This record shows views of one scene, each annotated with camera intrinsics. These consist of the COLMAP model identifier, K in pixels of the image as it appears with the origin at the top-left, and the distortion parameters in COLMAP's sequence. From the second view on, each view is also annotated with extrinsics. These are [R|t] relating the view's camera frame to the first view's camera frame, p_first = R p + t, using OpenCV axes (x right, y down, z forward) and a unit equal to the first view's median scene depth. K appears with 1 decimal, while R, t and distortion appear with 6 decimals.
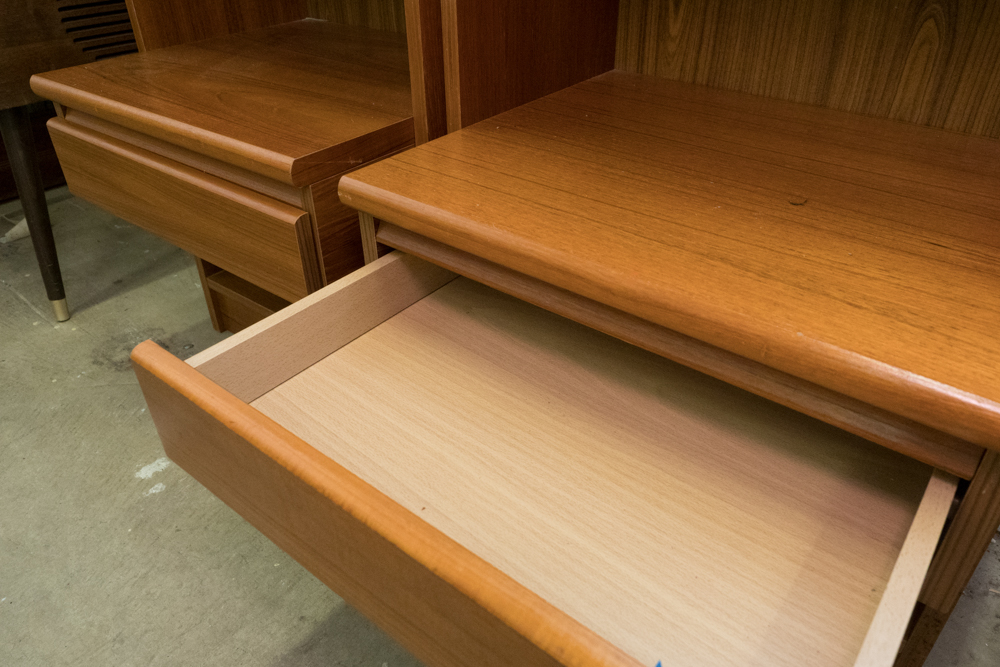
lens RADIAL K [[725.8, 0, 500.0], [0, 725.8, 333.5], [0, 0, 1]] dist [-0.012441, -0.007431]
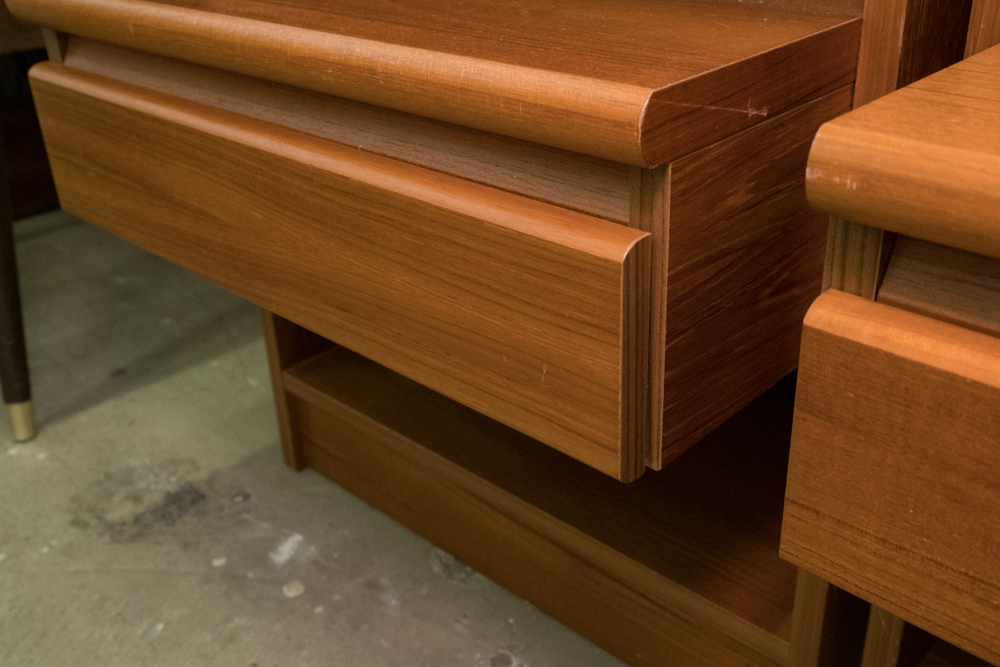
lens RADIAL K [[1019.4, 0, 500.5], [0, 1019.4, 321.5], [0, 0, 1]] dist [-0.003285, -0.022280]
pose [[0.994435, 0.016425, -0.104068, -0.215589], [-0.028628, 0.992734, -0.116878, -0.039282], [0.101392, 0.119207, 0.987679, 0.337072]]
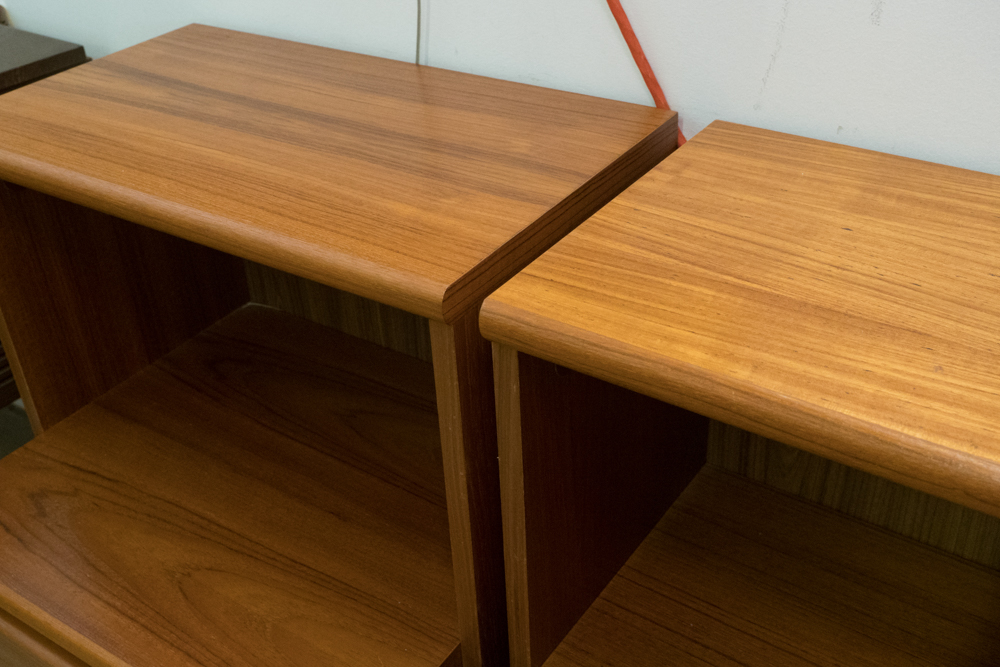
lens RADIAL K [[1115.9, 0, 483.2], [0, 1115.9, 332.7], [0, 0, 1]] dist [0.013476, 0.007599]
pose [[0.997580, -0.066843, 0.019159, -0.078649], [0.067317, 0.997412, -0.025252, -0.474502], [-0.017421, 0.026481, 0.999498, -0.127365]]
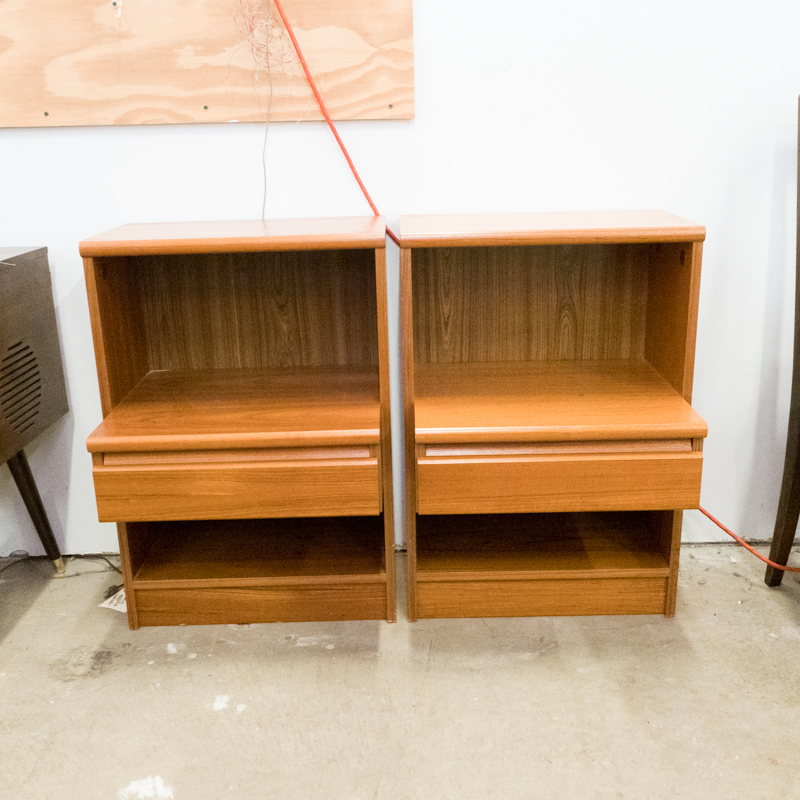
lens RADIAL K [[929.7, 0, 400.0], [0, 929.7, 400.0], [0, 0, 1]] dist [0.005734, -0.009692]
pose [[0.793416, -0.199758, 0.574968, -1.172523], [0.361028, 0.914956, -0.180316, 0.116165], [-0.490051, 0.350645, 0.798059, -0.757382]]
